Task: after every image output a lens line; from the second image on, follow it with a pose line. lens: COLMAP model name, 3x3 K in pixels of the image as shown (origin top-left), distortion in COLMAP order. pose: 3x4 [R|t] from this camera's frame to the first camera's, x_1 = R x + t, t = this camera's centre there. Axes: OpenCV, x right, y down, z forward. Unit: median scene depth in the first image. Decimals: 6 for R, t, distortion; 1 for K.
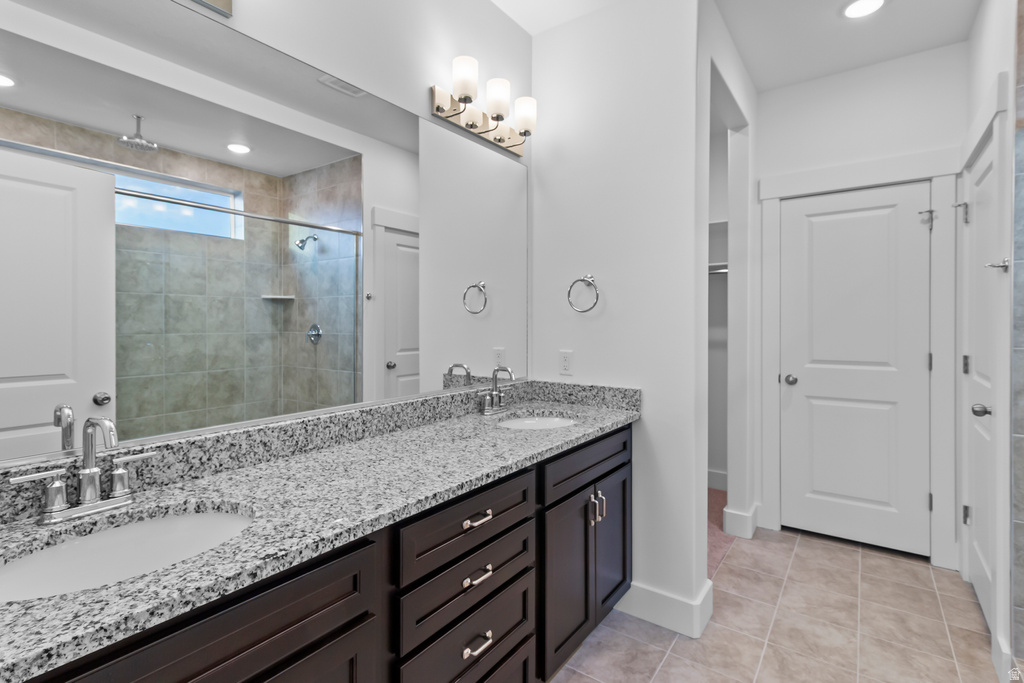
lens RADIAL K [[490.3, 0, 508.1], [0, 490.3, 338.6], [0, 0, 1]] dist [0.011207, -0.002077]
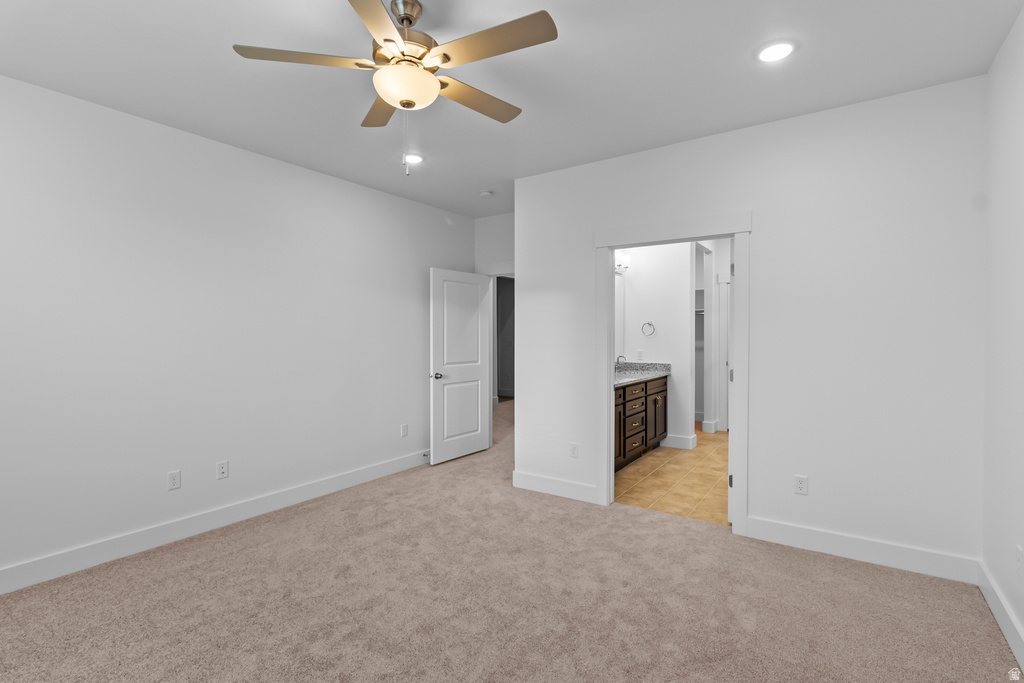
lens RADIAL K [[490.3, 0, 503.5], [0, 490.3, 347.0], [0, 0, 1]] dist [0.011207, -0.002077]
pose [[0.999884, 0.000578, 0.015231, -0.694945], [-0.000493, 0.999984, -0.005619, 0.026305], [-0.015234, 0.005610, 0.999868, -1.703546]]
